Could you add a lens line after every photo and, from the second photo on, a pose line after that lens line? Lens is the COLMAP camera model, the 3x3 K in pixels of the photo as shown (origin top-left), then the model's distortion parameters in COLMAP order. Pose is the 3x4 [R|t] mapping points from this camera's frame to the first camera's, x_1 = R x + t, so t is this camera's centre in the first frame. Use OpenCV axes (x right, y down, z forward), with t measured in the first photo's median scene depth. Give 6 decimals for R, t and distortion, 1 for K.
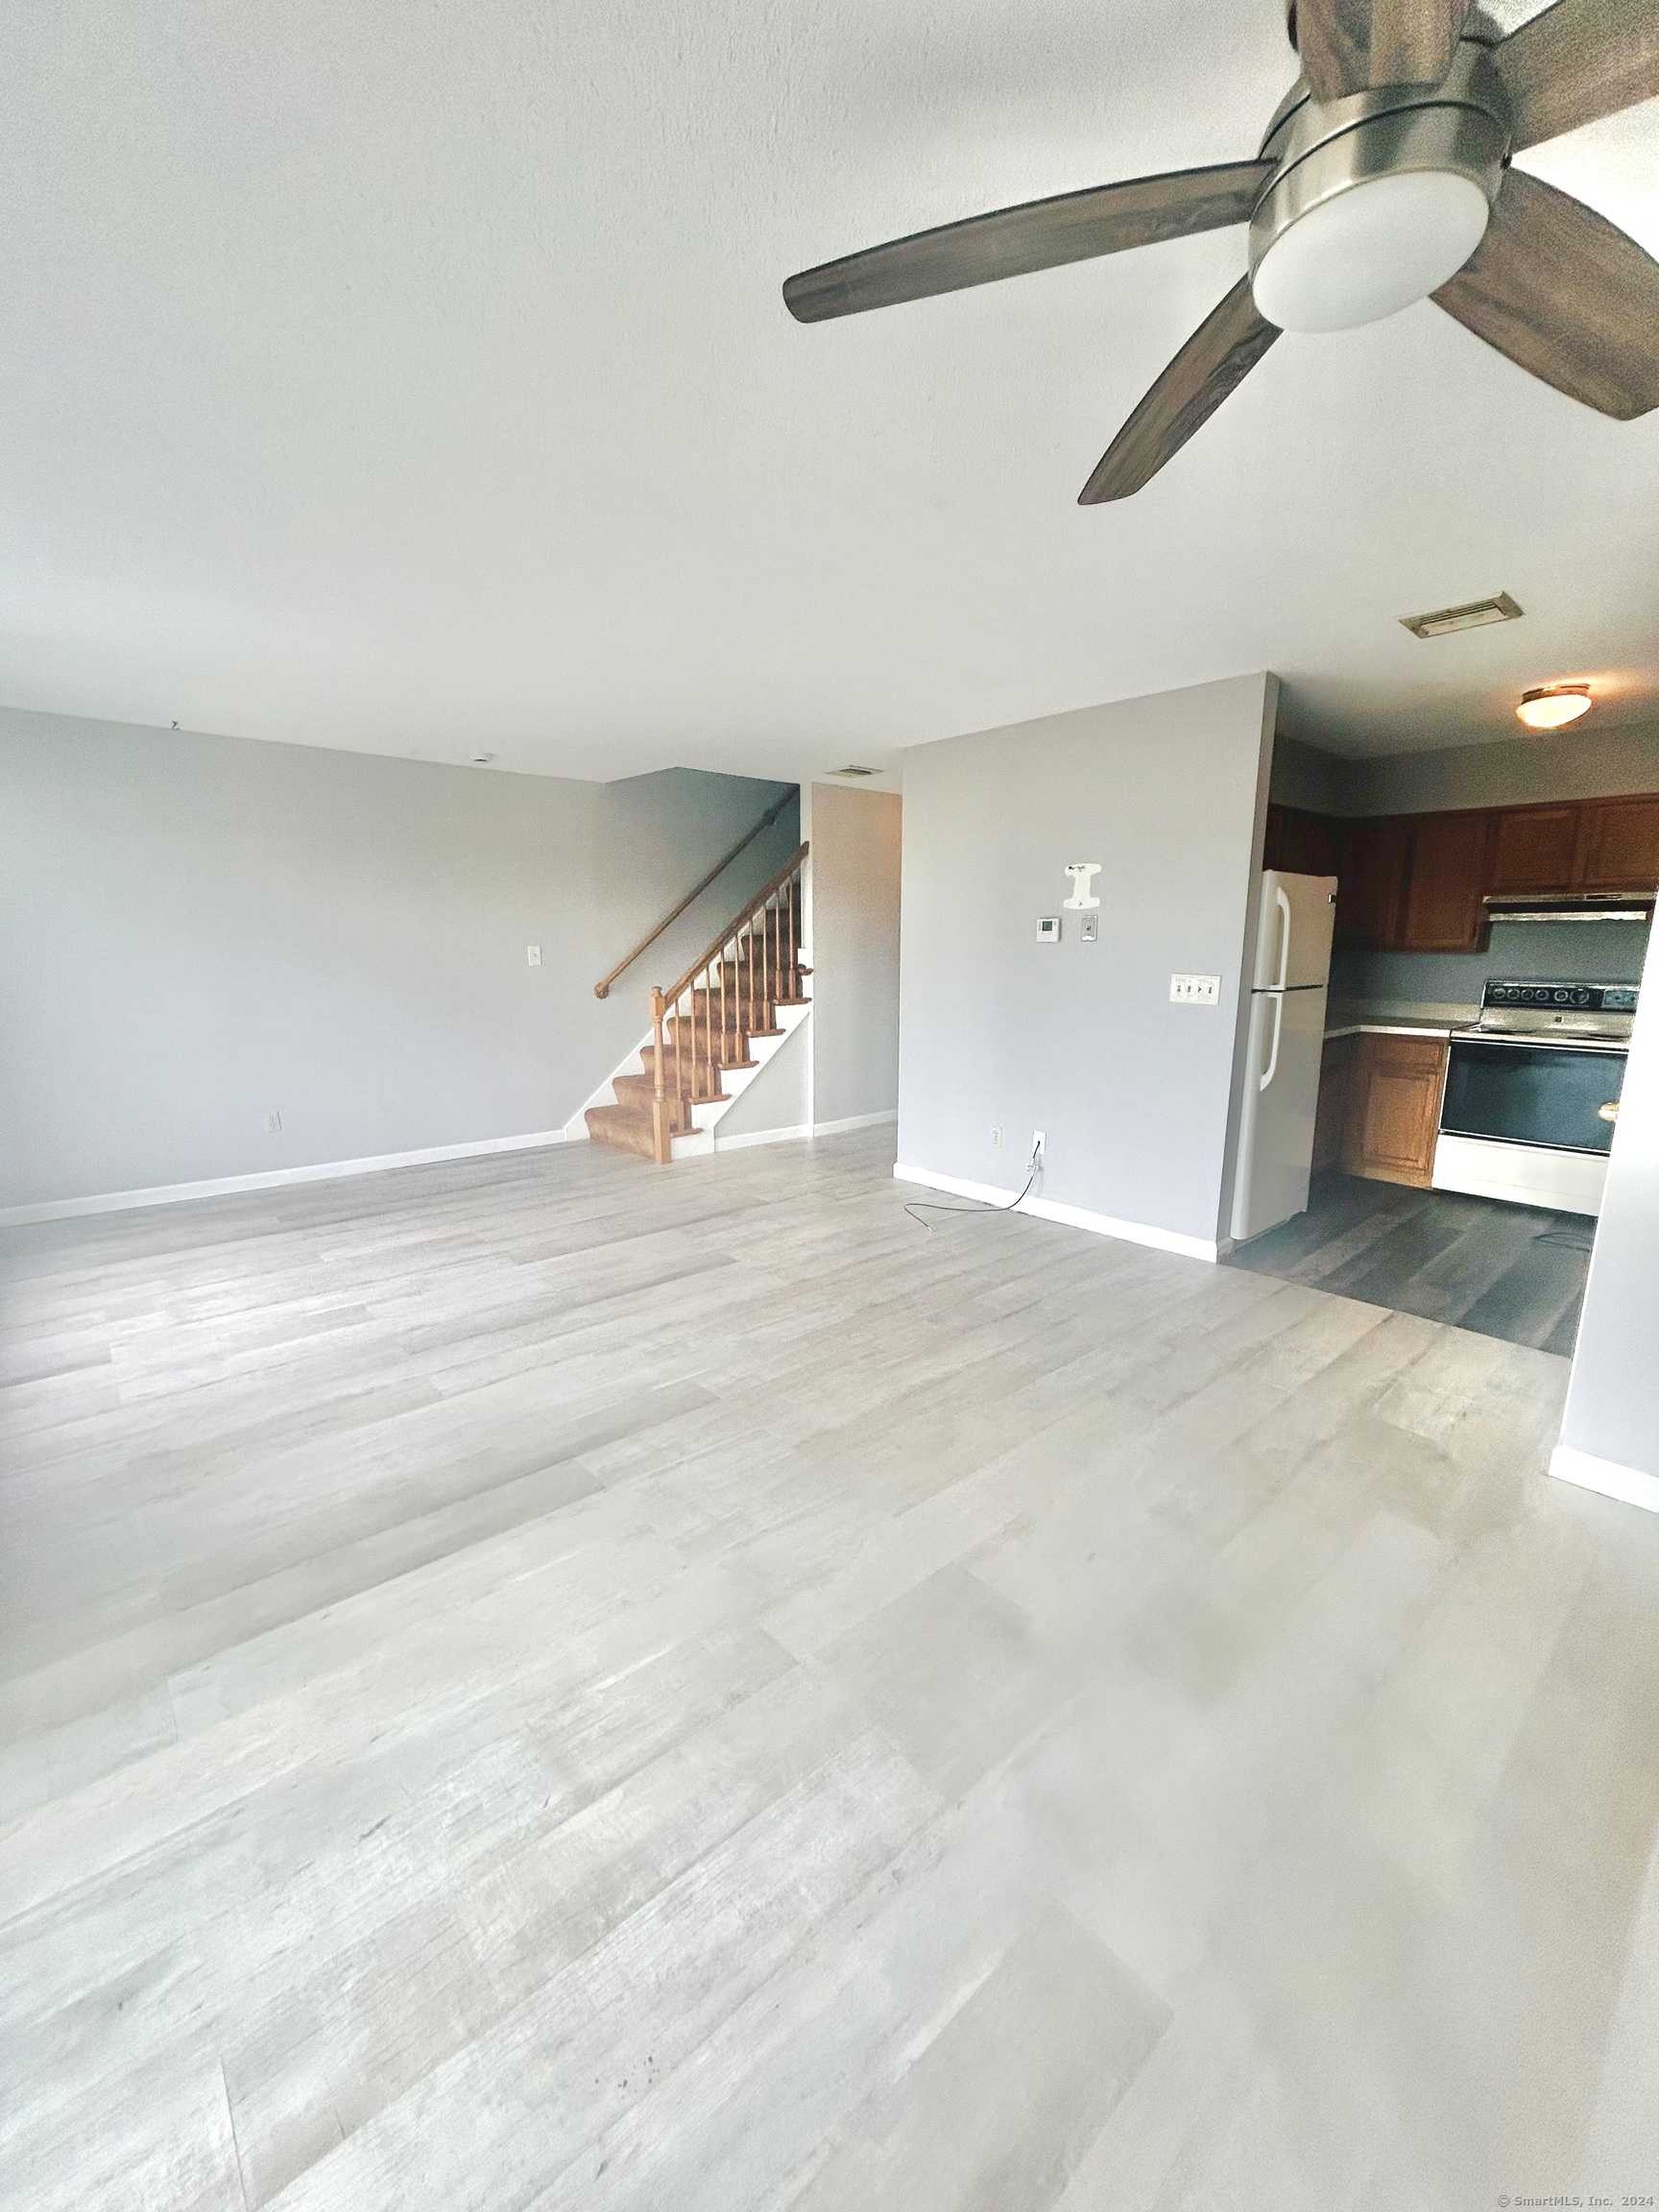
lens RADIAL K [[893.6, 0, 830.1], [0, 893.6, 1110.3], [0, 0, 1]] dist [0.002579, 0.000598]
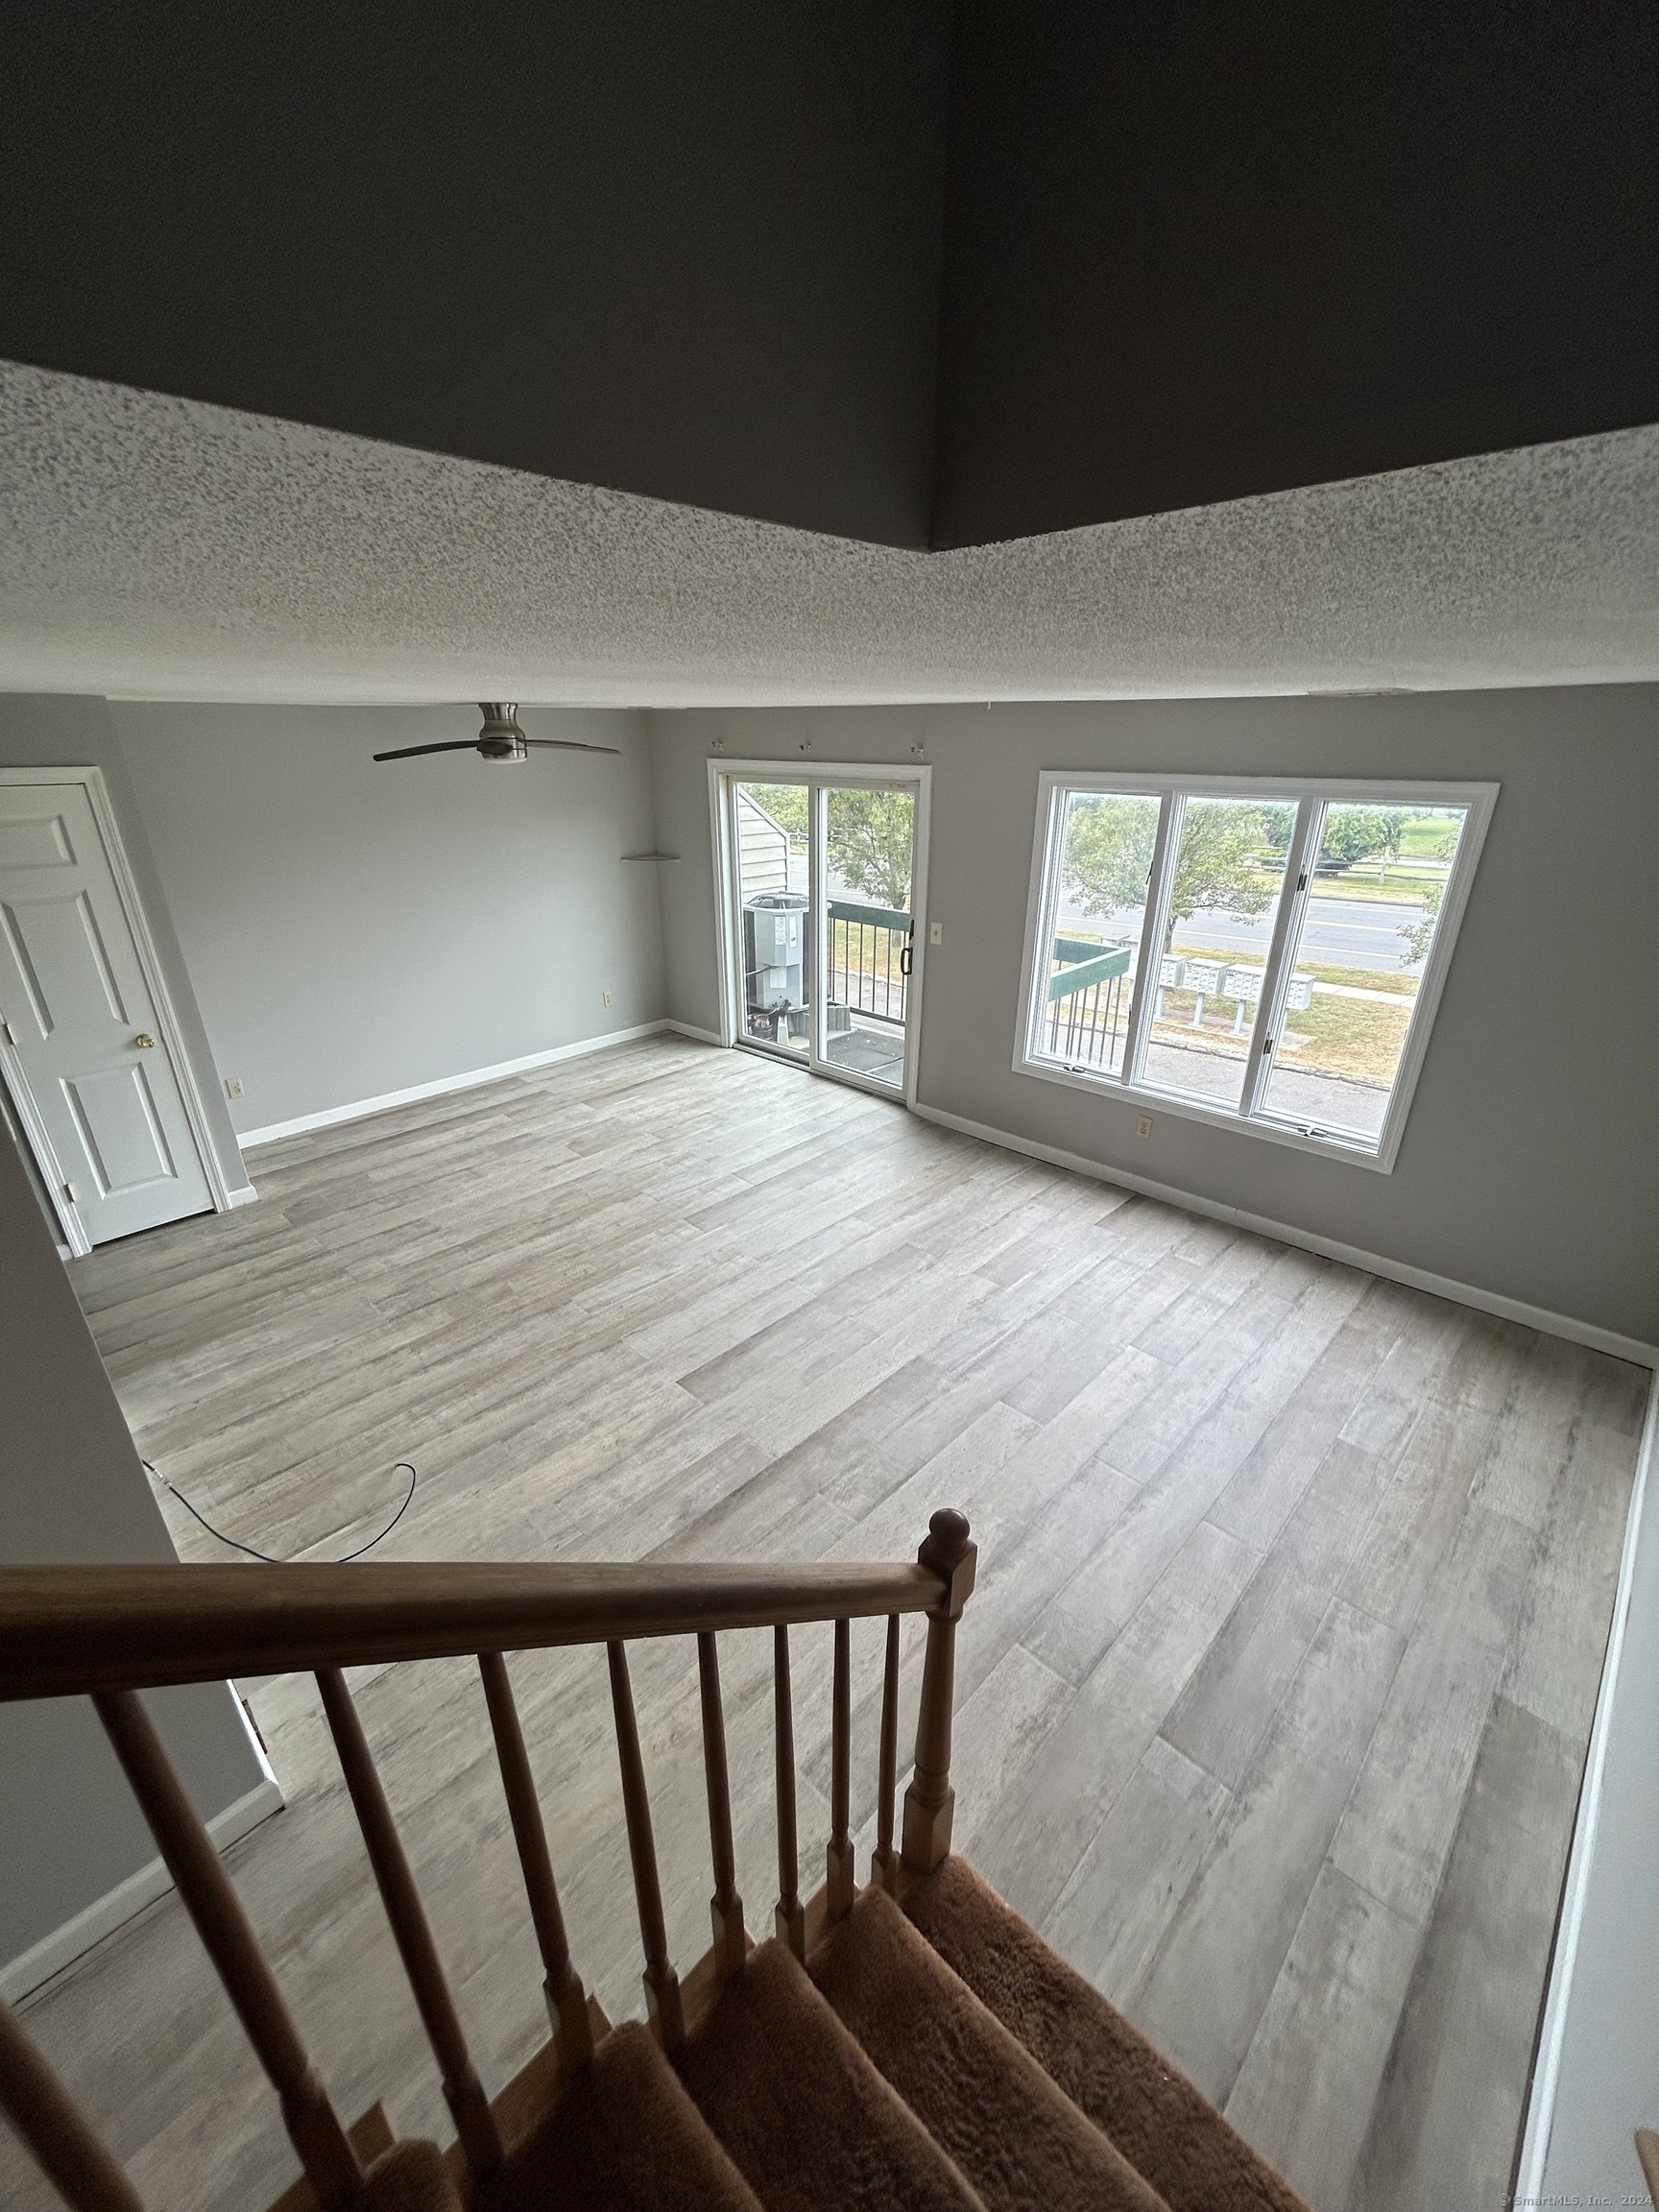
lens RADIAL K [[893.6, 0, 830.1], [0, 893.6, 1110.3], [0, 0, 1]] dist [0.002579, 0.000598]
pose [[-0.997015, 0.030992, -0.070712, -0.224789], [-0.014146, 0.827054, 0.561944, -0.610845], [0.075899, 0.561267, -0.824147, 1.797474]]
